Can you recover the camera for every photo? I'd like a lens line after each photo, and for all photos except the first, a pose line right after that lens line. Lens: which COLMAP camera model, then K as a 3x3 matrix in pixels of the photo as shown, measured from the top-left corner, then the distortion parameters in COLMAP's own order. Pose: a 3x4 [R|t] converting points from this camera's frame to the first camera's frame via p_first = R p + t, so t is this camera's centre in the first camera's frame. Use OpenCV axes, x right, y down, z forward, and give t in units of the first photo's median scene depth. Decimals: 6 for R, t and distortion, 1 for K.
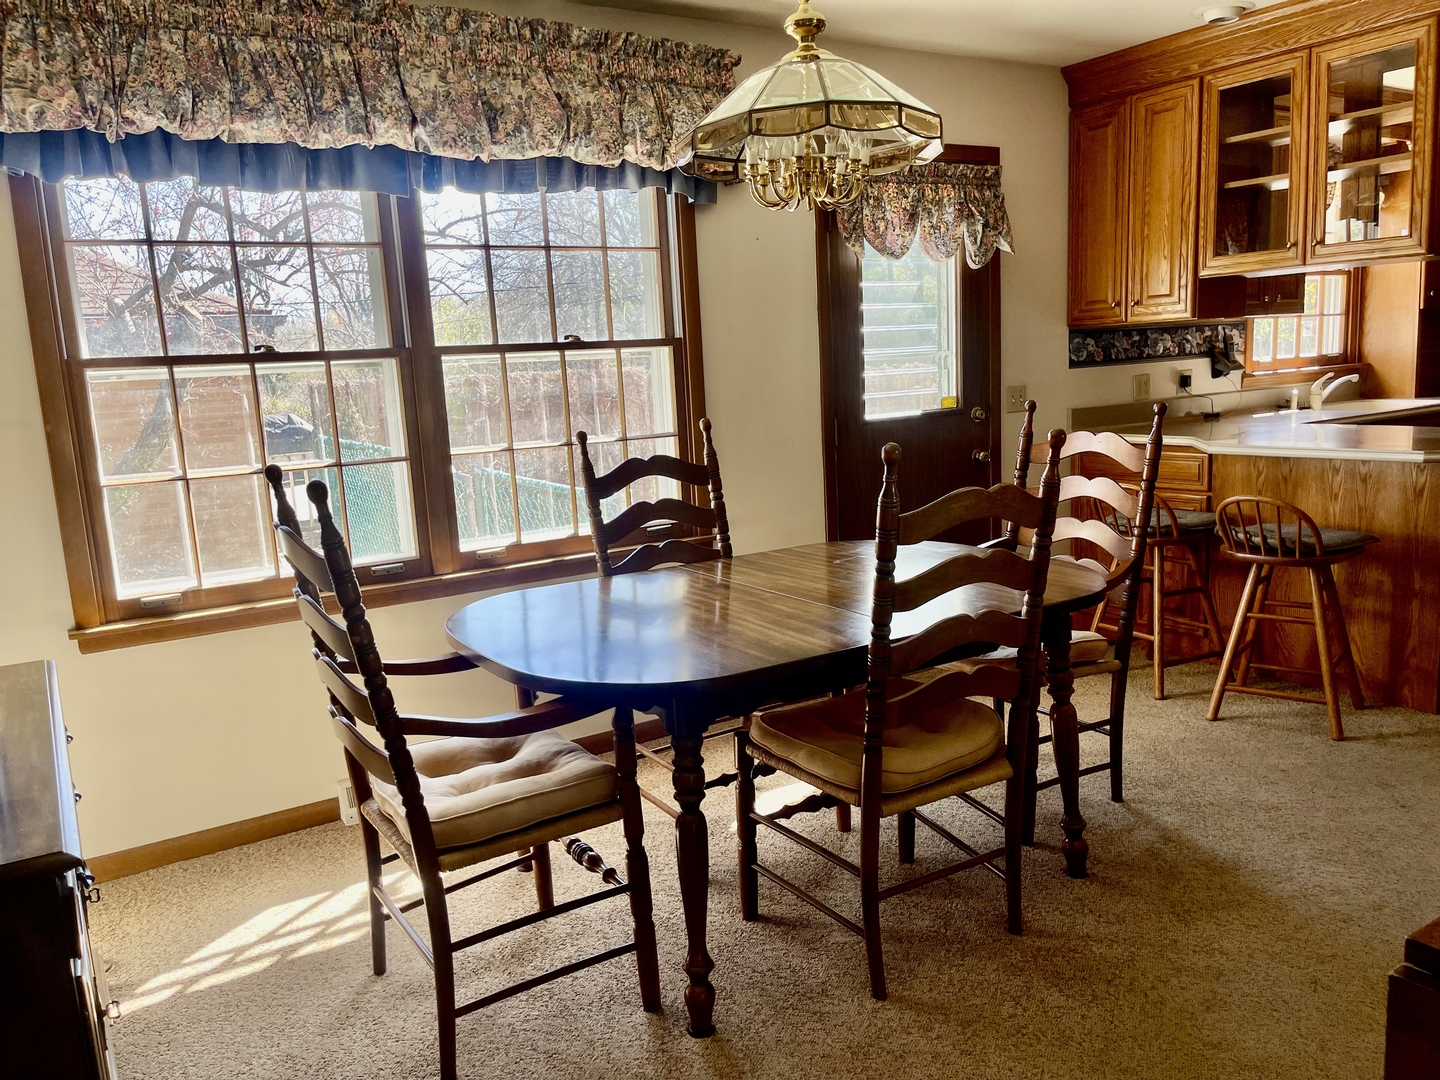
lens RADIAL K [[1091.8, 0, 720.0], [0, 1091.8, 540.0], [0, 0, 1]] dist [0.101021, -0.119998]
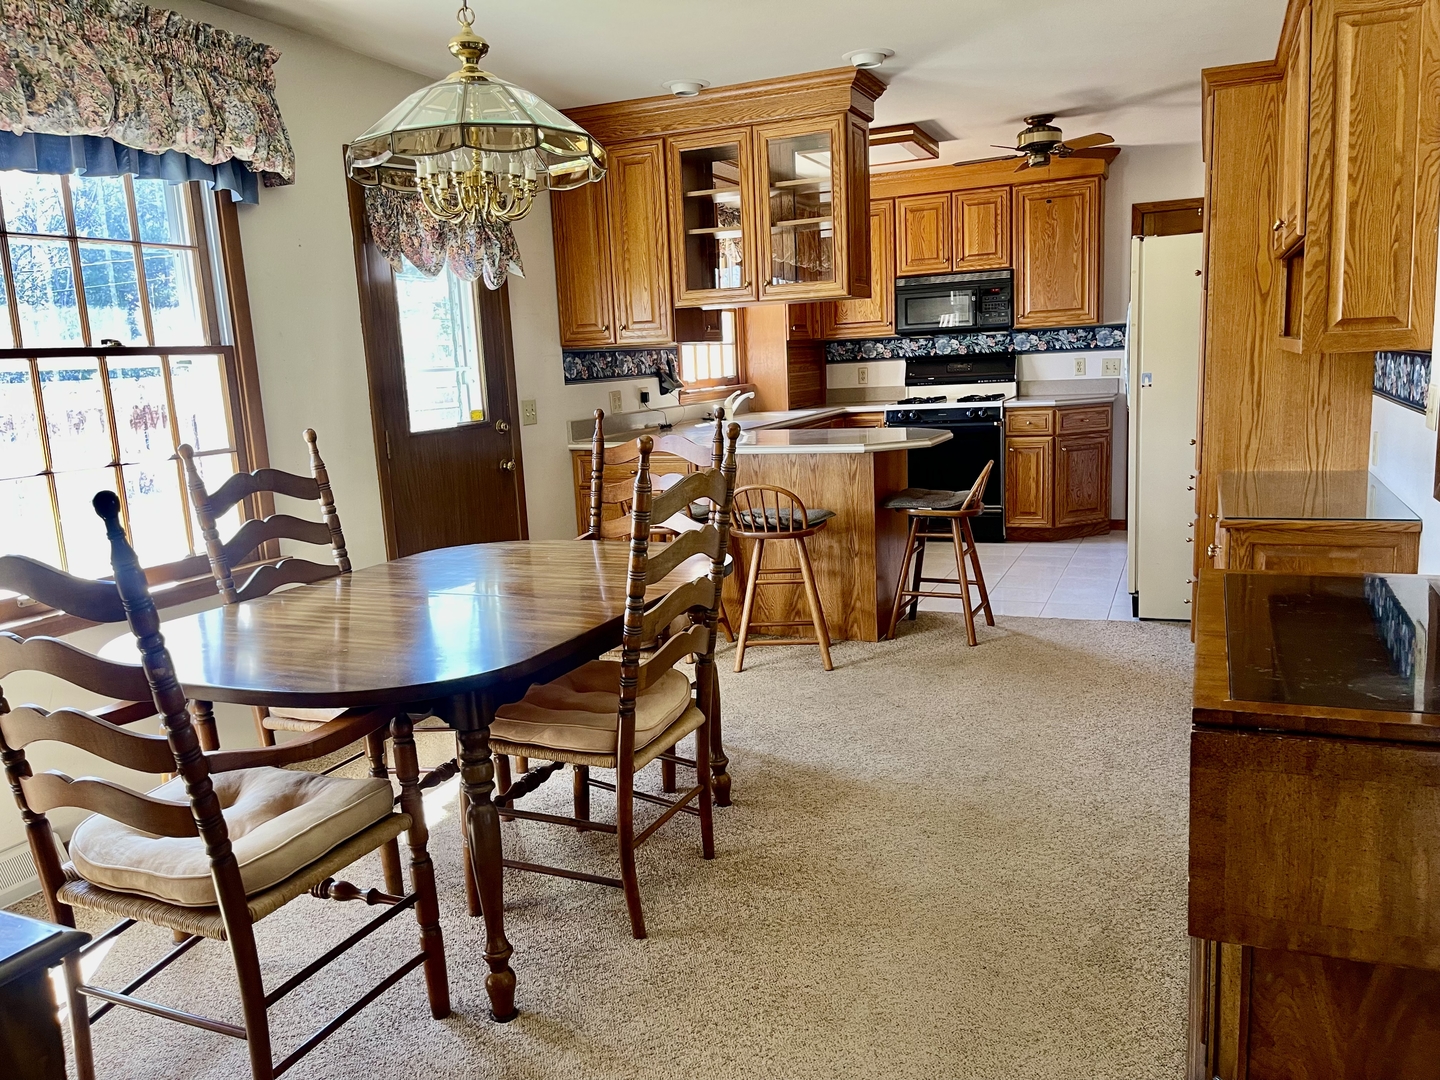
lens RADIAL K [[1091.8, 0, 720.0], [0, 1091.8, 540.0], [0, 0, 1]] dist [0.101021, -0.119998]
pose [[0.830232, -0.080618, 0.551557, -0.224475], [0.094202, 0.995546, 0.003717, 0.012604], [-0.549400, 0.048872, 0.834129, 0.008898]]
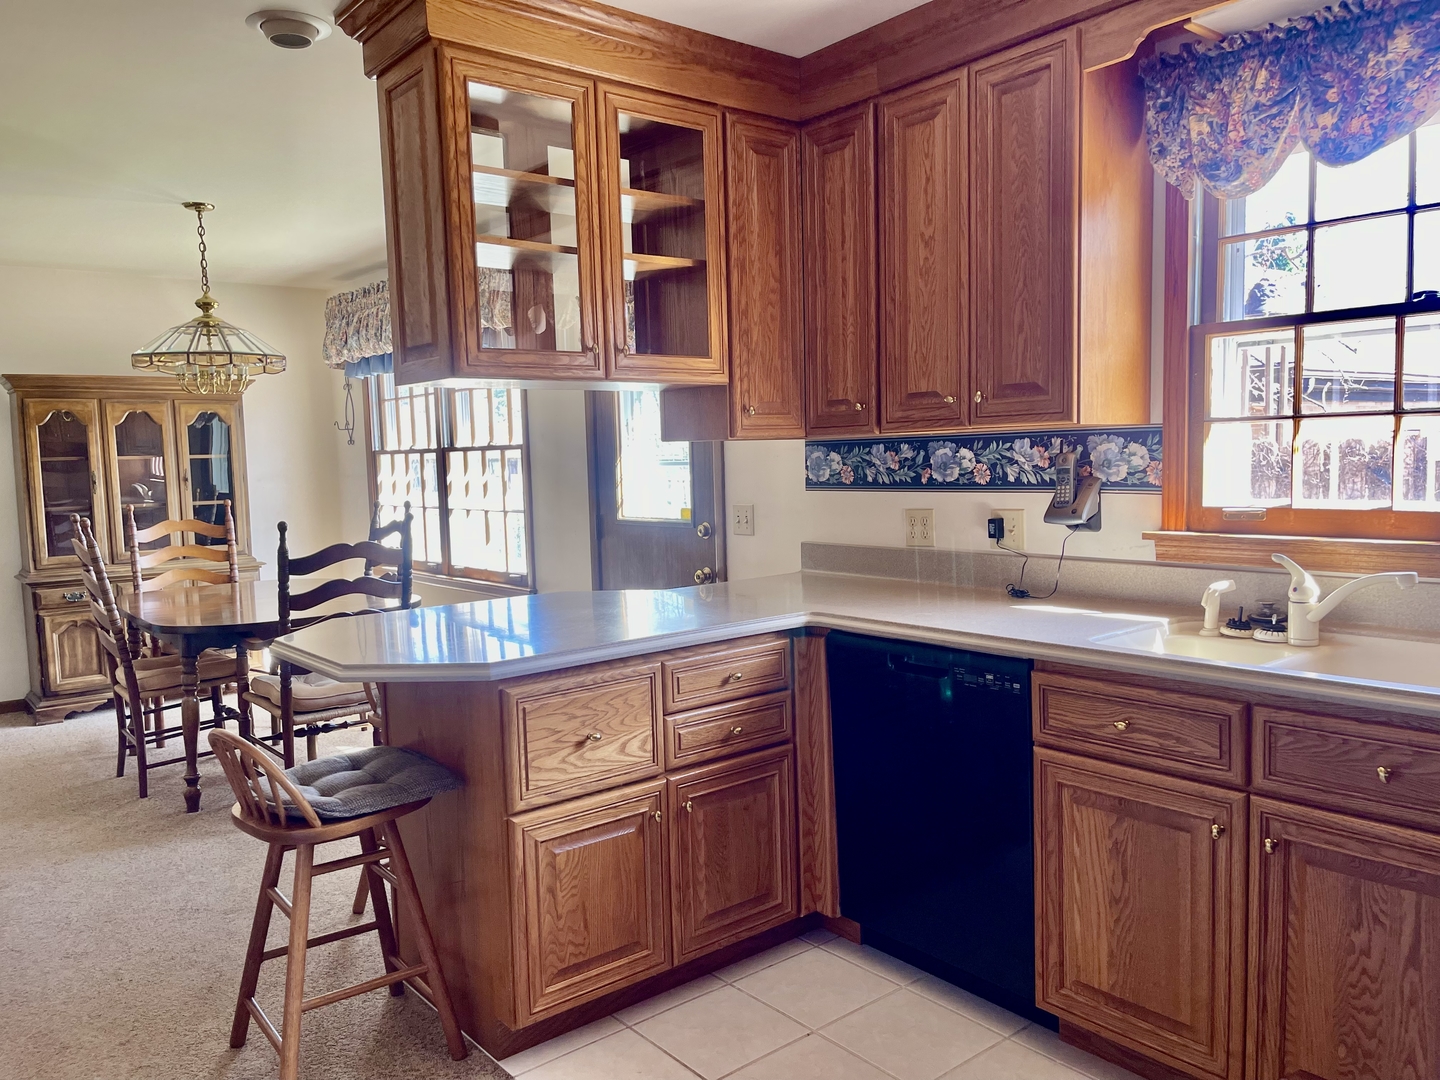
lens RADIAL K [[1091.8, 0, 720.0], [0, 1091.8, 540.0], [0, 0, 1]] dist [0.101021, -0.119998]
pose [[0.122095, 0.127687, -0.984271, 1.371041], [-0.136475, 0.984430, 0.110778, -0.256390], [0.983091, 0.120803, 0.137620, 1.094770]]
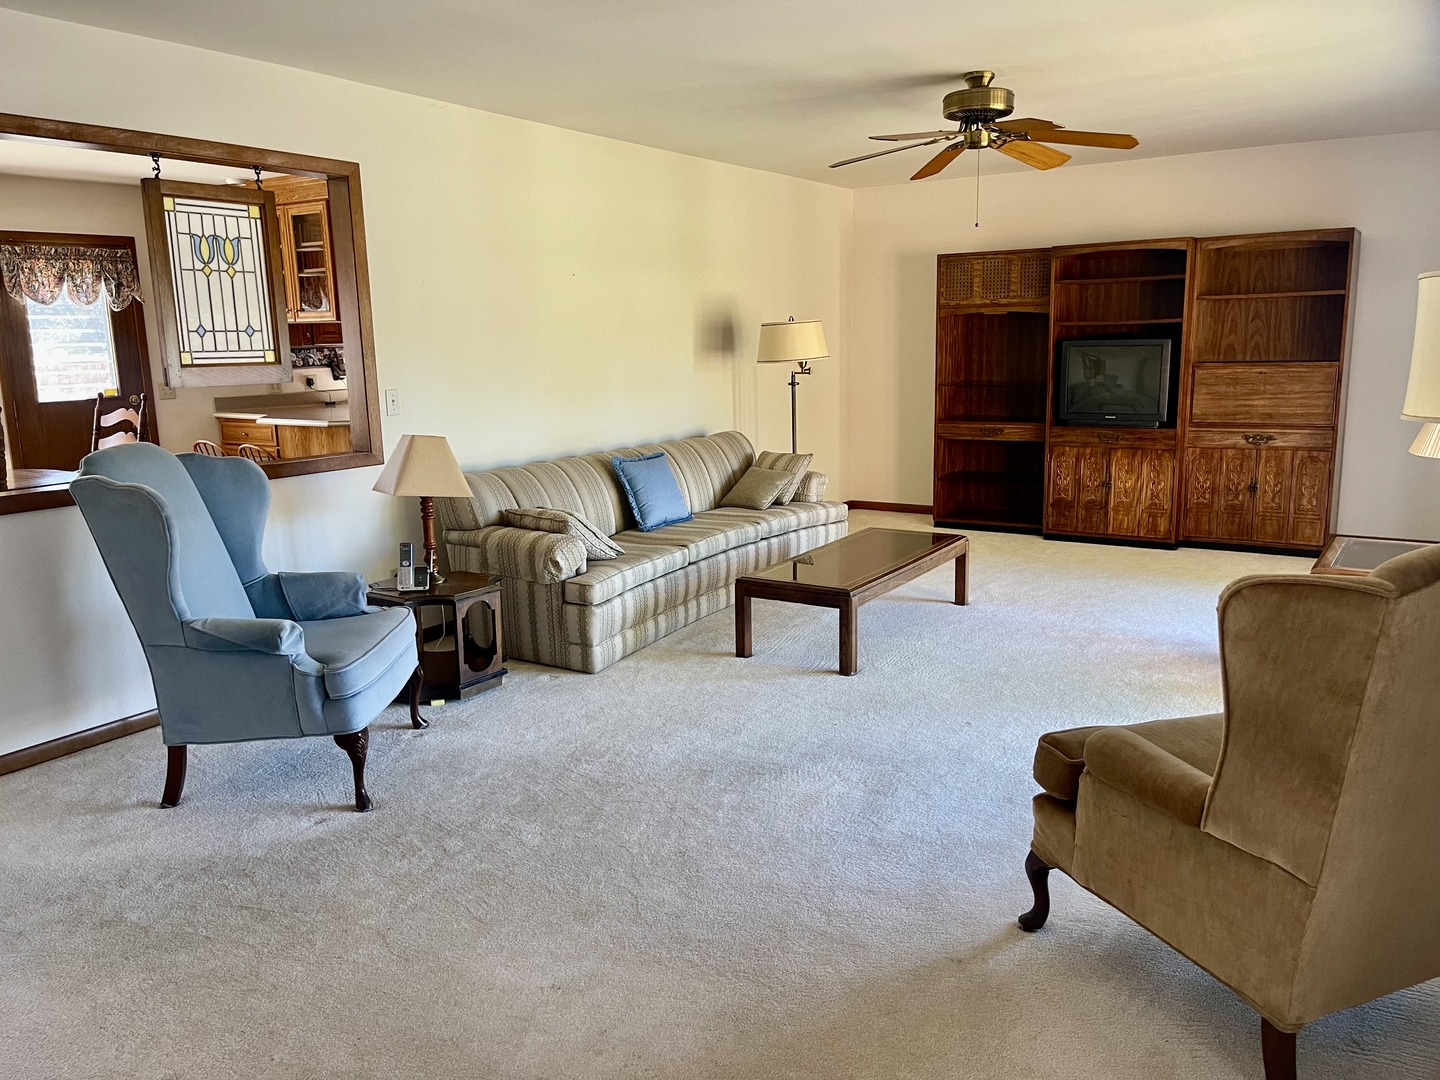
lens RADIAL K [[1091.8, 0, 720.0], [0, 1091.8, 540.0], [0, 0, 1]] dist [0.101021, -0.119998]
pose [[0.911809, -0.048172, 0.407779, 0.416783], [0.044244, 0.998839, 0.019063, 0.117352], [-0.408224, 0.000660, 0.912882, -1.016946]]
